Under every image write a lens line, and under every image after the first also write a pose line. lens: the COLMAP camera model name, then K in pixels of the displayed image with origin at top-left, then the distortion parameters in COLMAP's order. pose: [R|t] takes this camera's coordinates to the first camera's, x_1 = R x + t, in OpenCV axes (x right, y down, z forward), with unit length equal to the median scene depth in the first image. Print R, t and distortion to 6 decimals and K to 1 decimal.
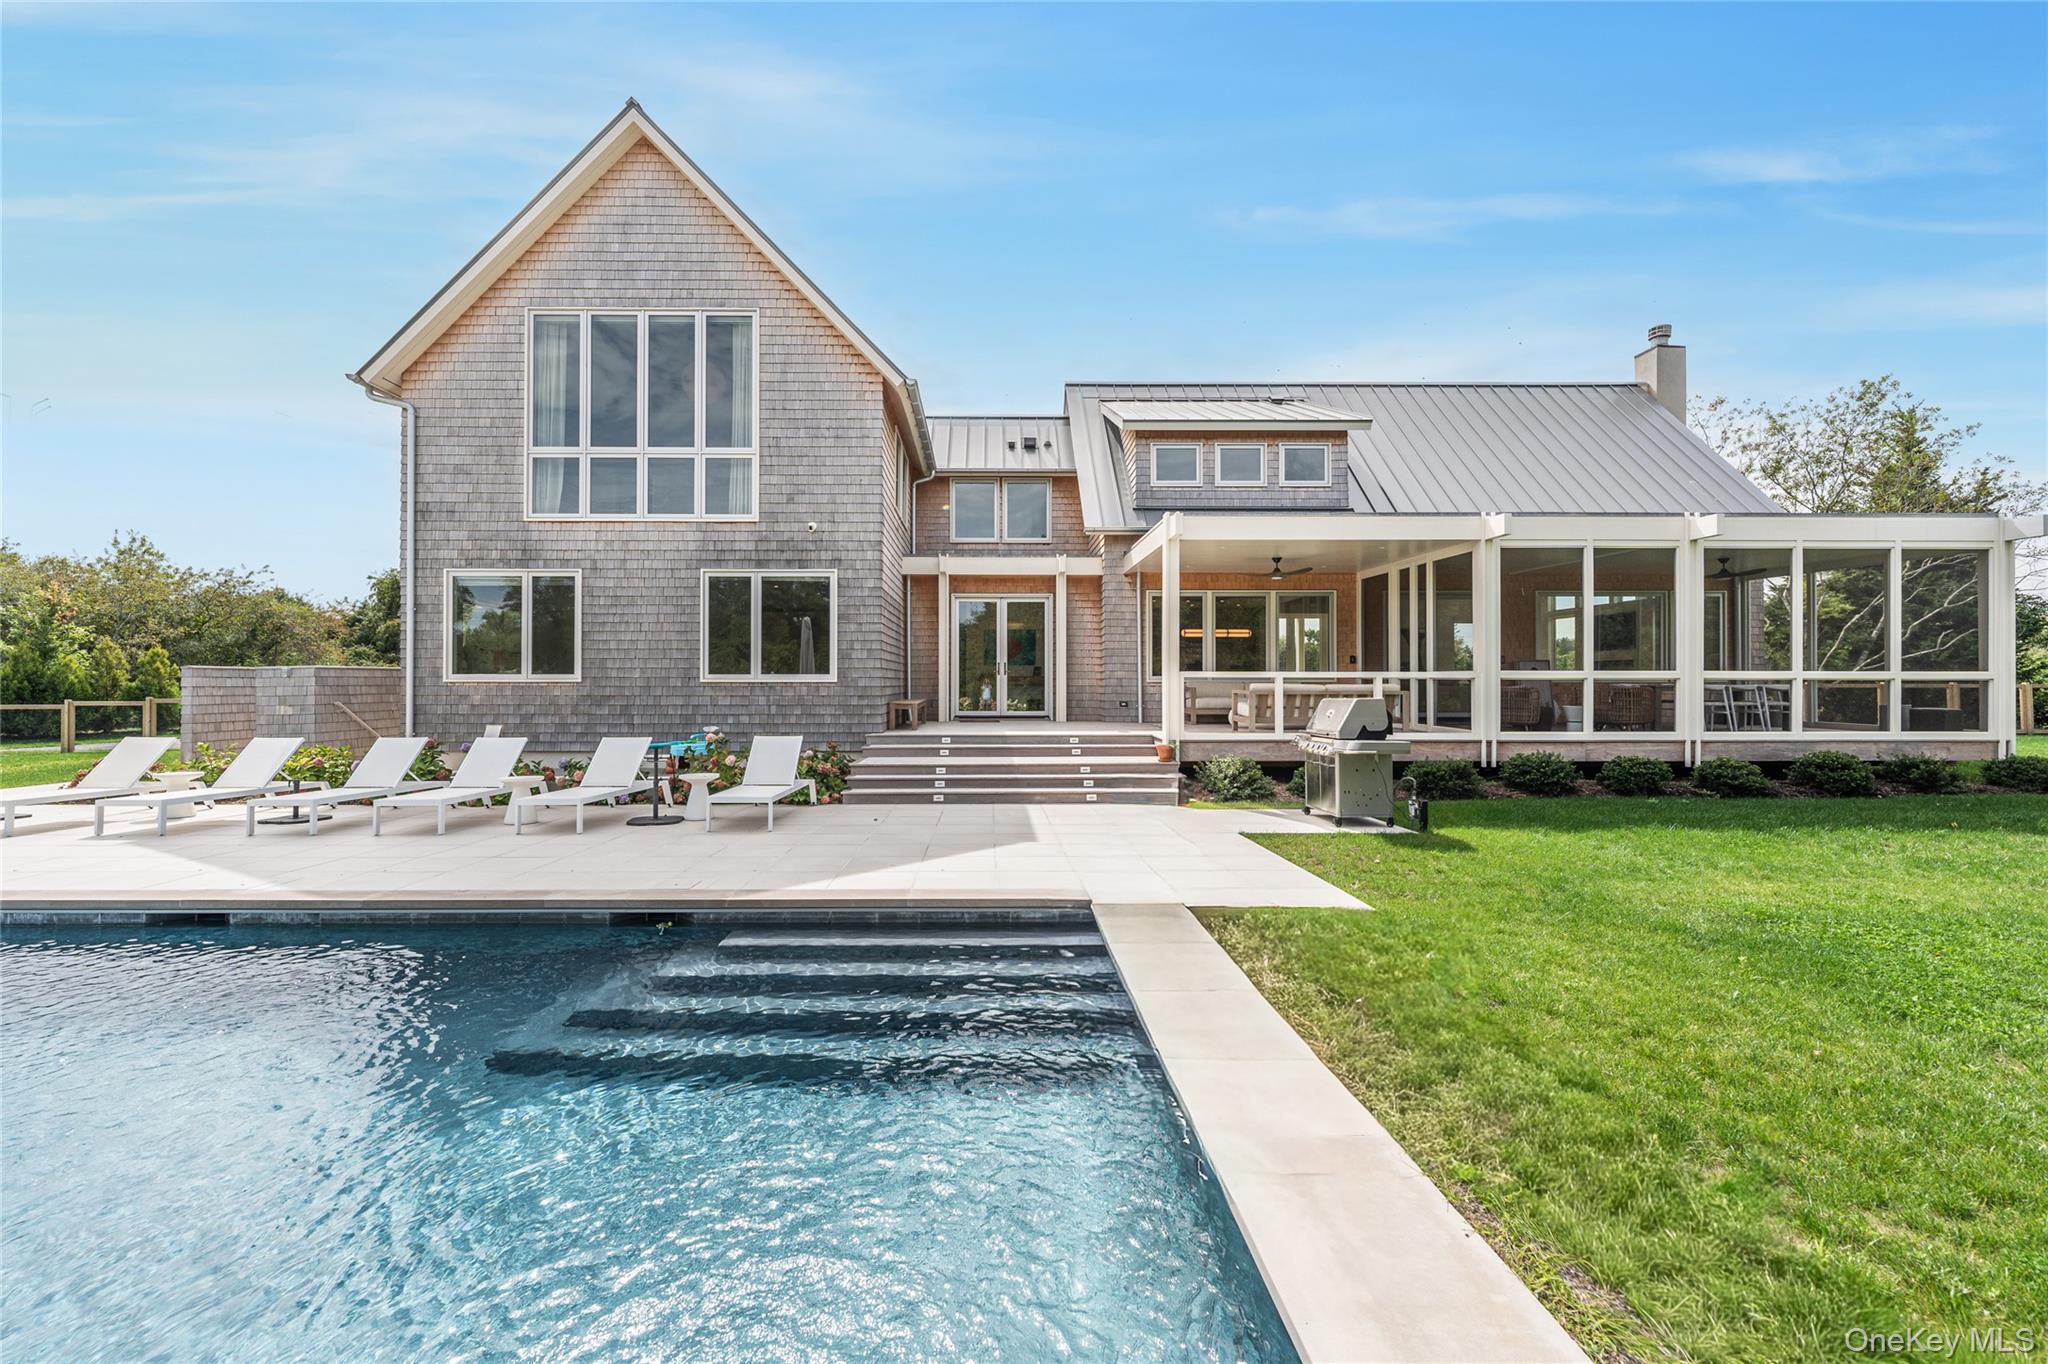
lens RADIAL K [[822.1, 0, 1019.9], [0, 822.1, 682.1], [0, 0, 1]] dist [-0.009385, 0.001810]
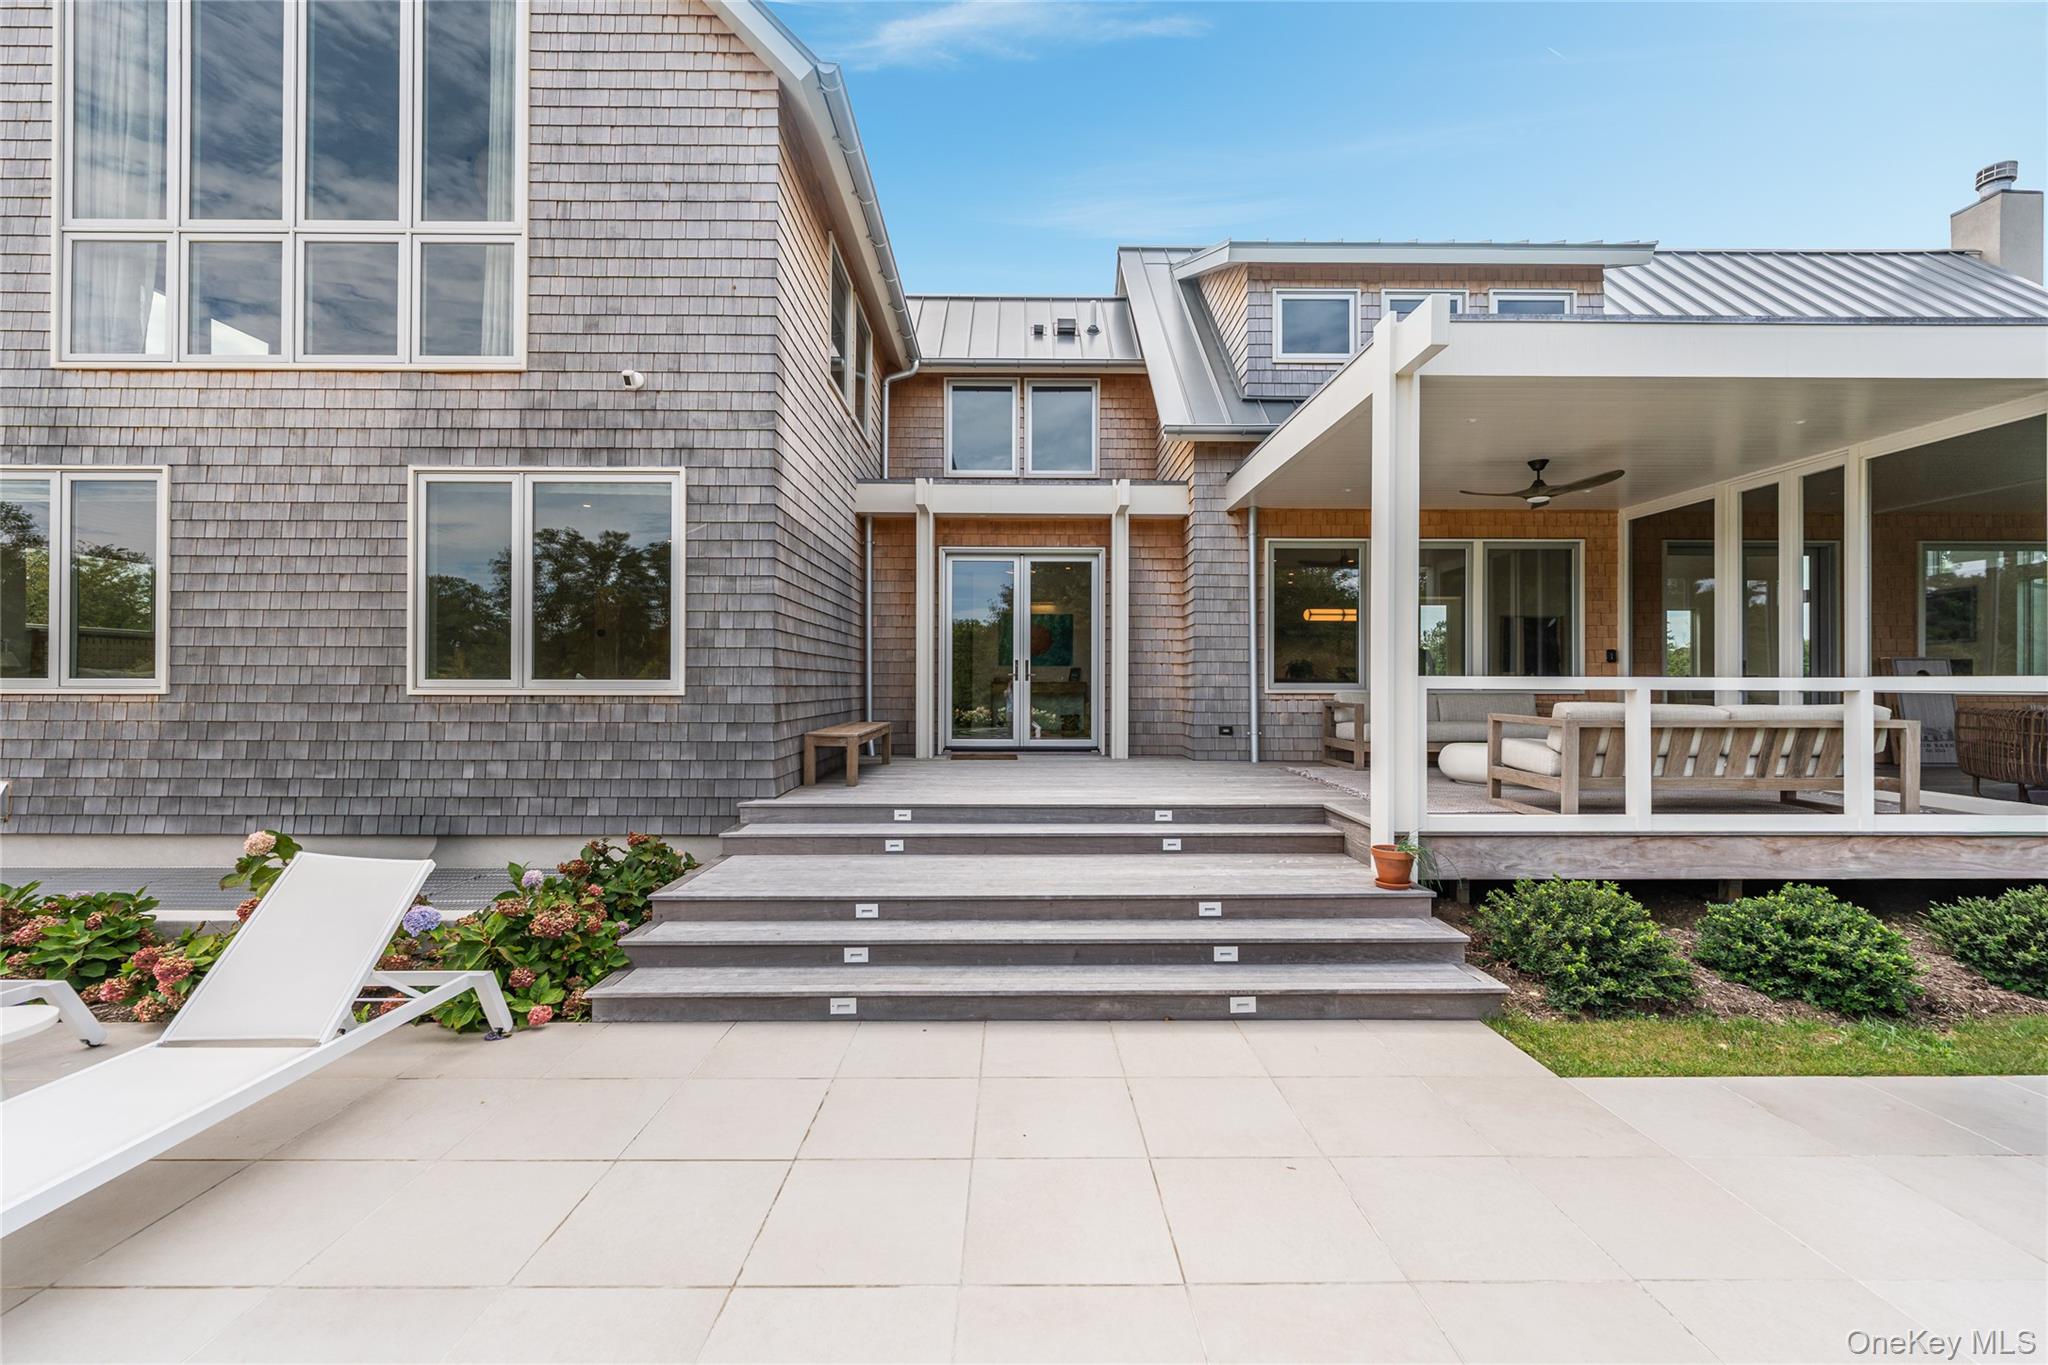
lens RADIAL K [[822.1, 0, 1029.2], [0, 822.1, 687.8], [0, 0, 1]] dist [-0.009385, 0.001810]
pose [[0.999791, 0.003042, -0.020200, -0.004912], [-0.002951, 0.999985, 0.004562, -0.007560], [0.020214, -0.004501, 0.999786, 0.511216]]
